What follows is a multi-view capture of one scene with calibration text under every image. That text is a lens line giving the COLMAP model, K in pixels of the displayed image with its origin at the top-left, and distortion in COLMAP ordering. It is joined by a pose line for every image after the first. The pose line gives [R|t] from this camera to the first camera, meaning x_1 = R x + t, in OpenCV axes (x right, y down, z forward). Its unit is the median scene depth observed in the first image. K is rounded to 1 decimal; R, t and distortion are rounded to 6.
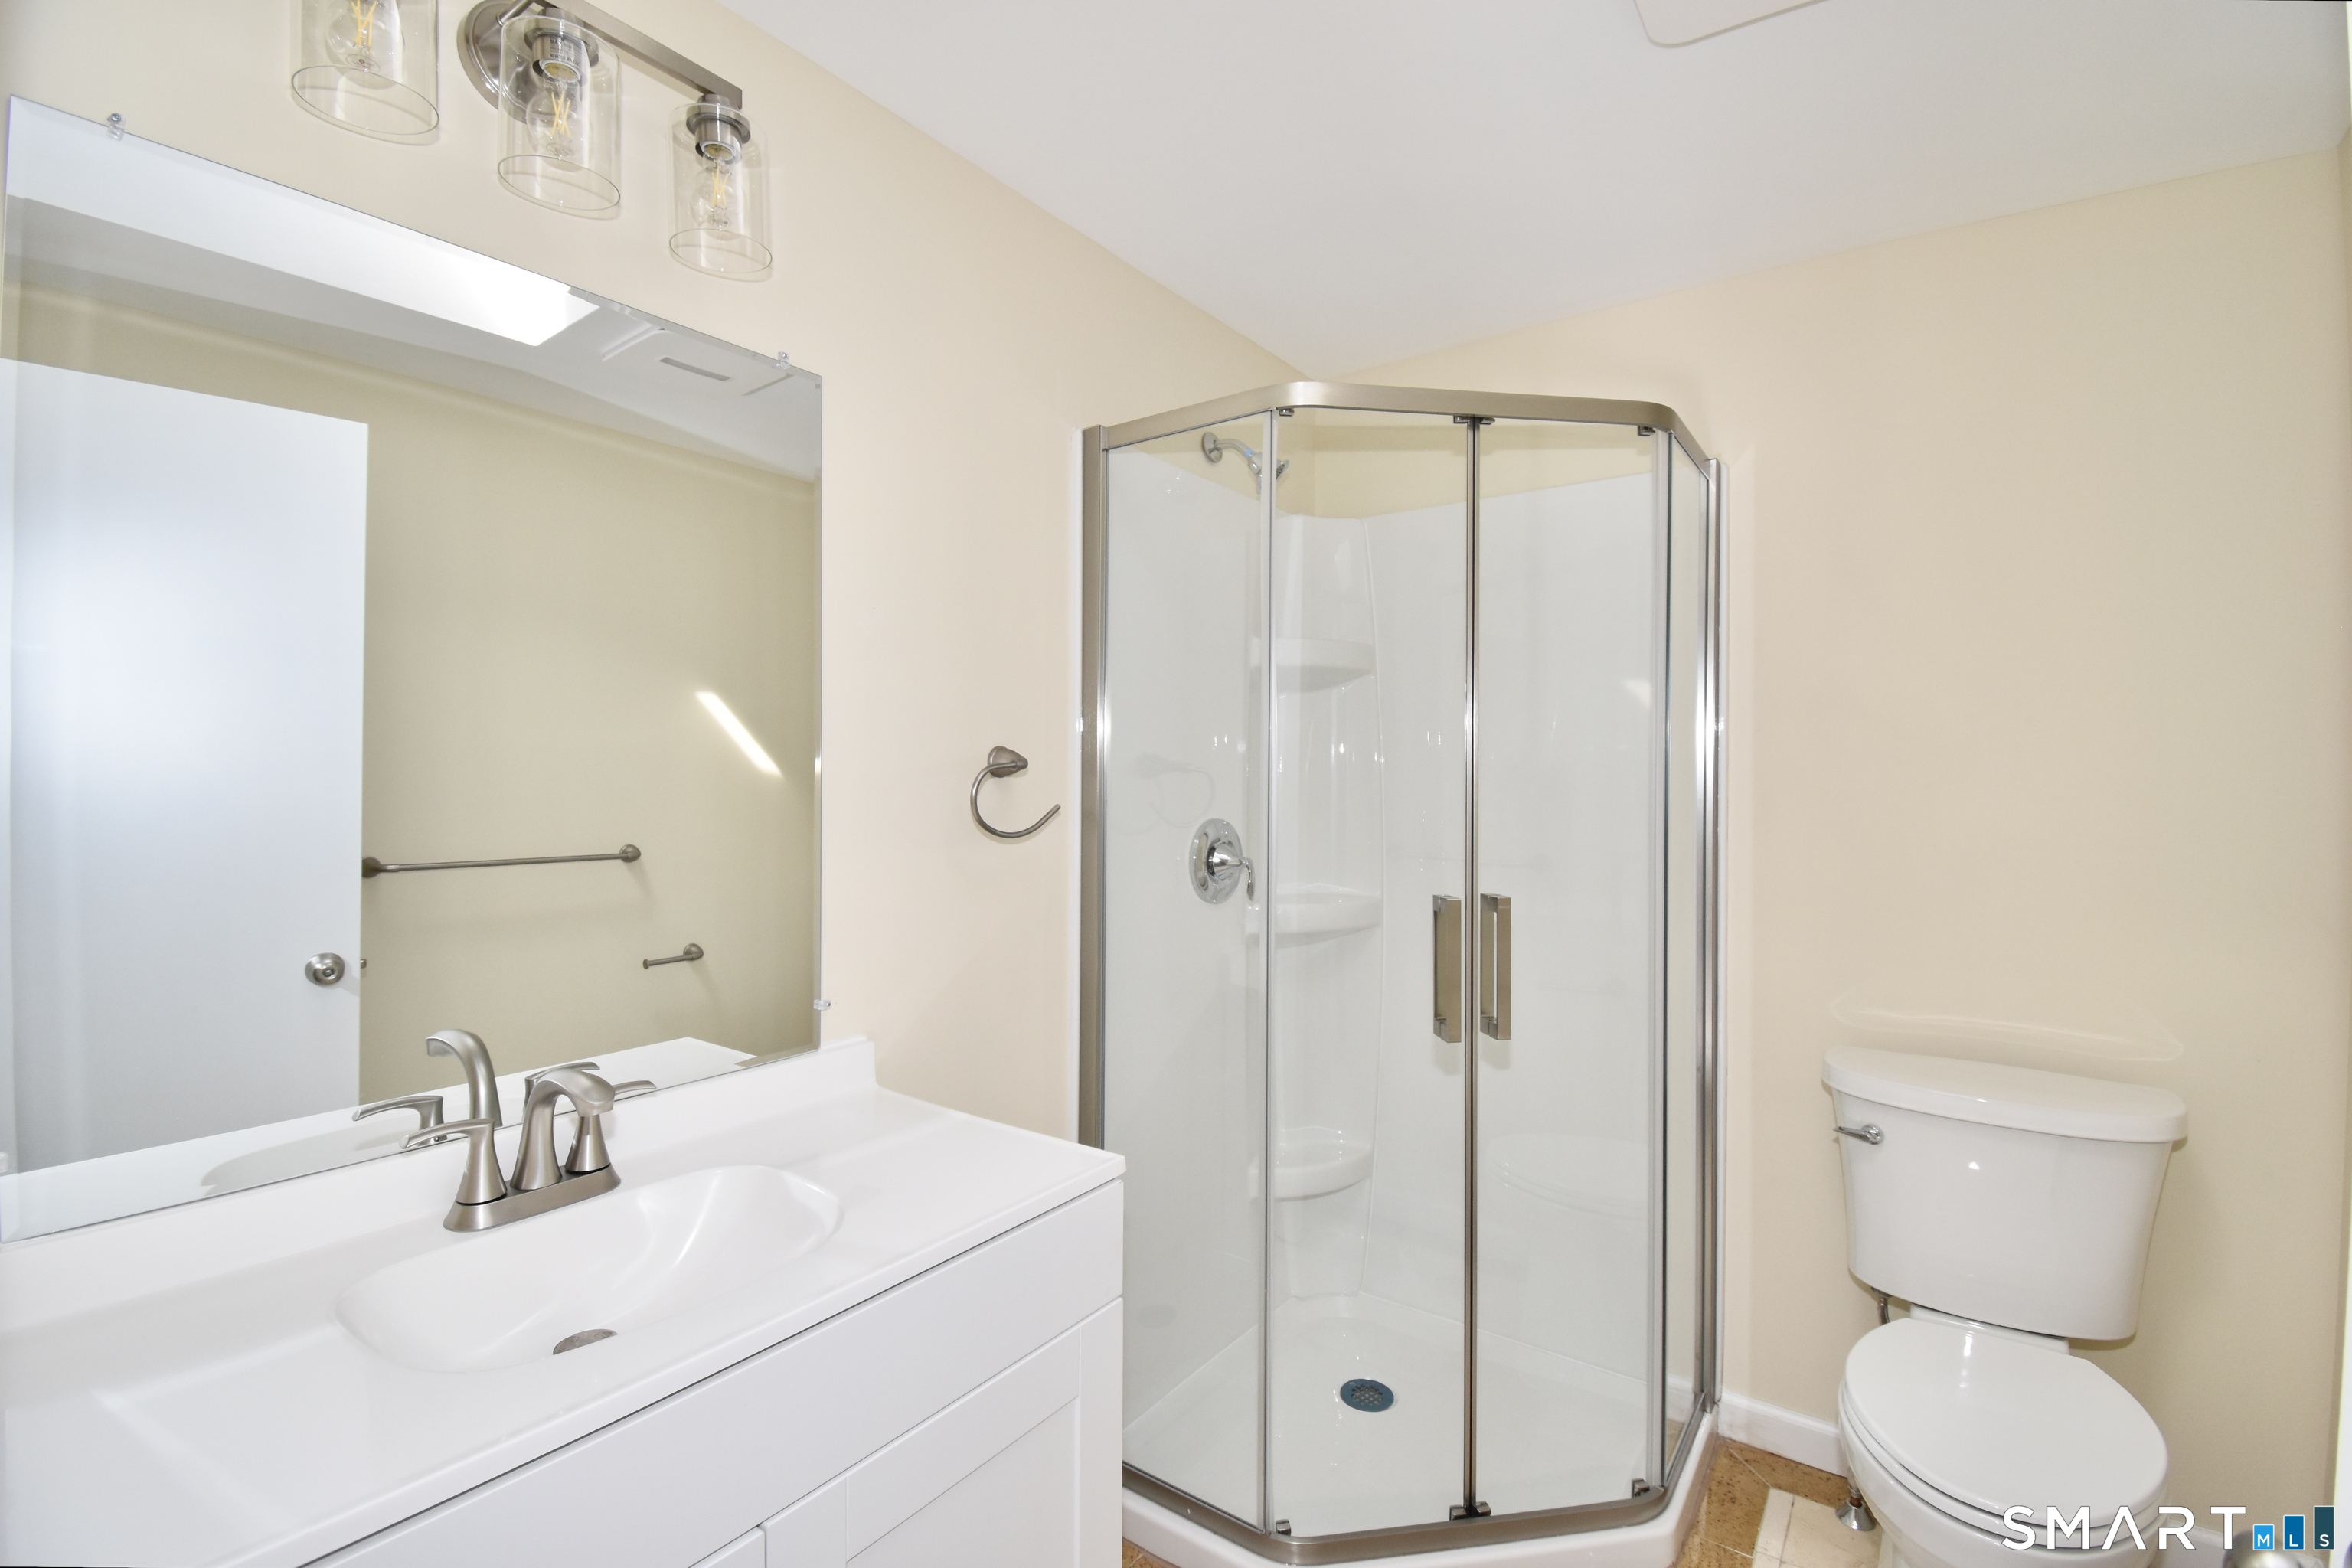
lens RADIAL K [[1027.3, 0, 1182.8], [0, 1027.3, 789.4], [0, 0, 1]] dist [0.000406, -0.023233]
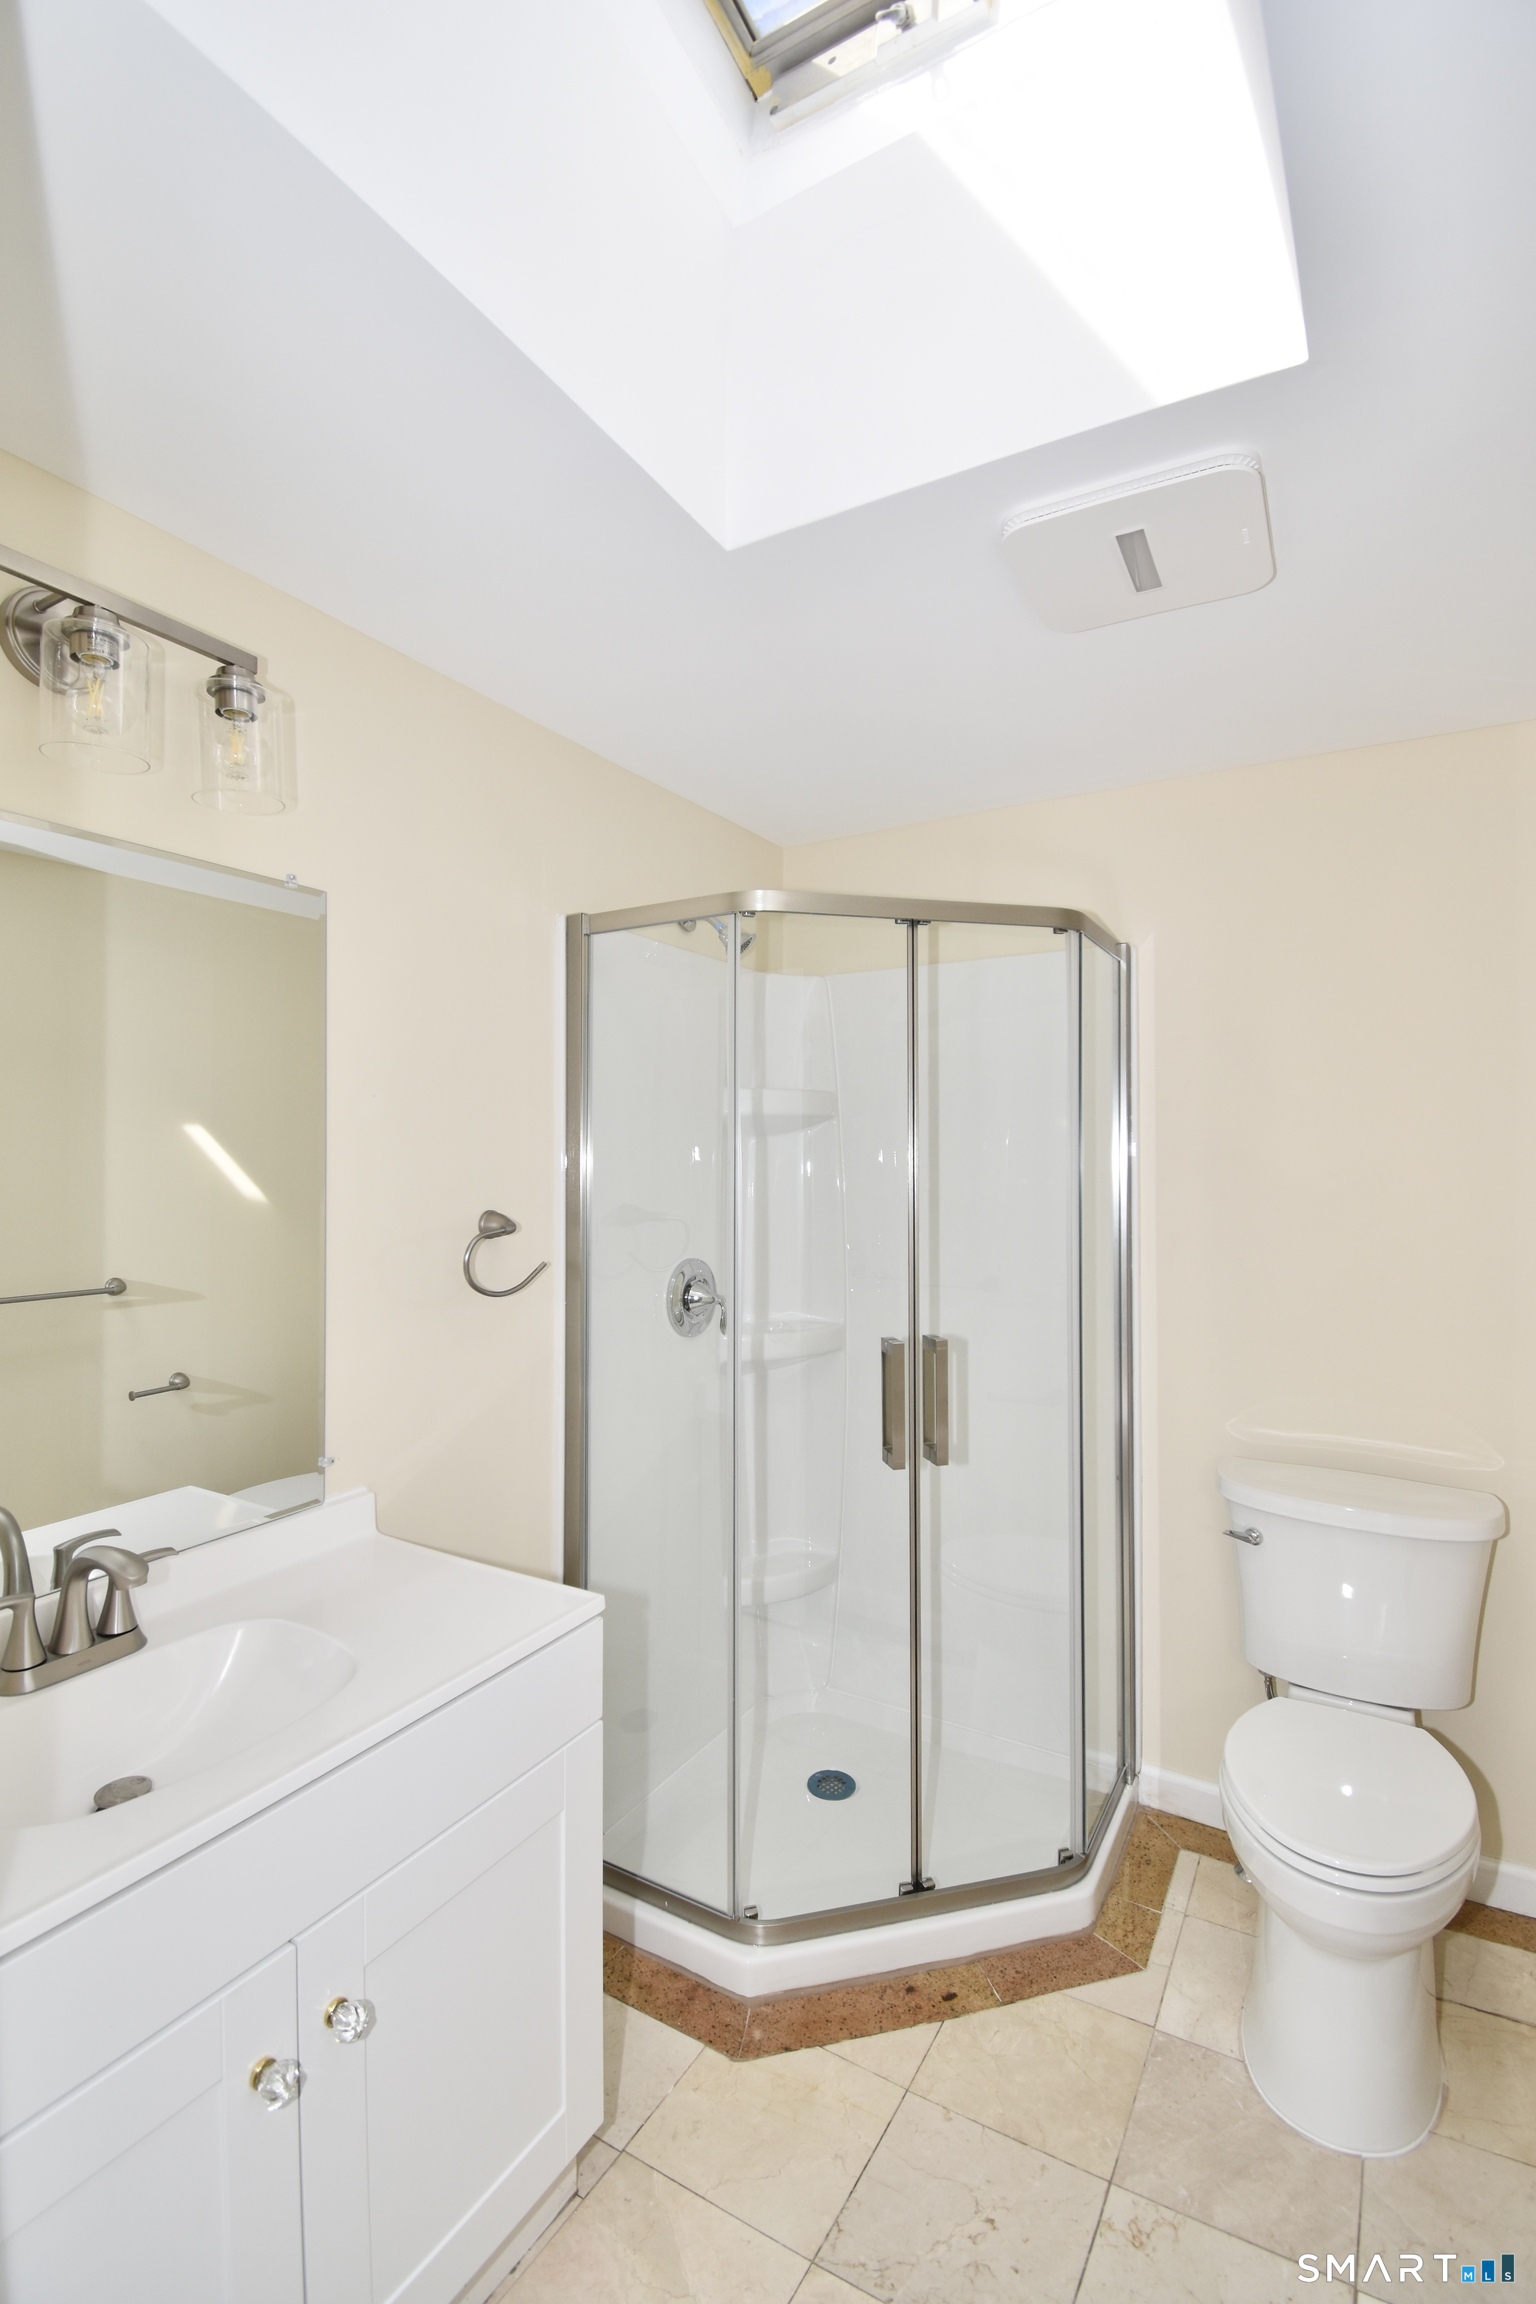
lens RADIAL K [[1026.2, 0, 768.0], [0, 1026.2, 1152.0], [0, 0, 1]] dist [0.000120, -0.021553]
pose [[0.995439, -0.003938, 0.095321, 0.012840], [0.005594, 0.999838, -0.017106, -0.083028], [-0.095238, 0.017561, 0.995300, -0.117168]]
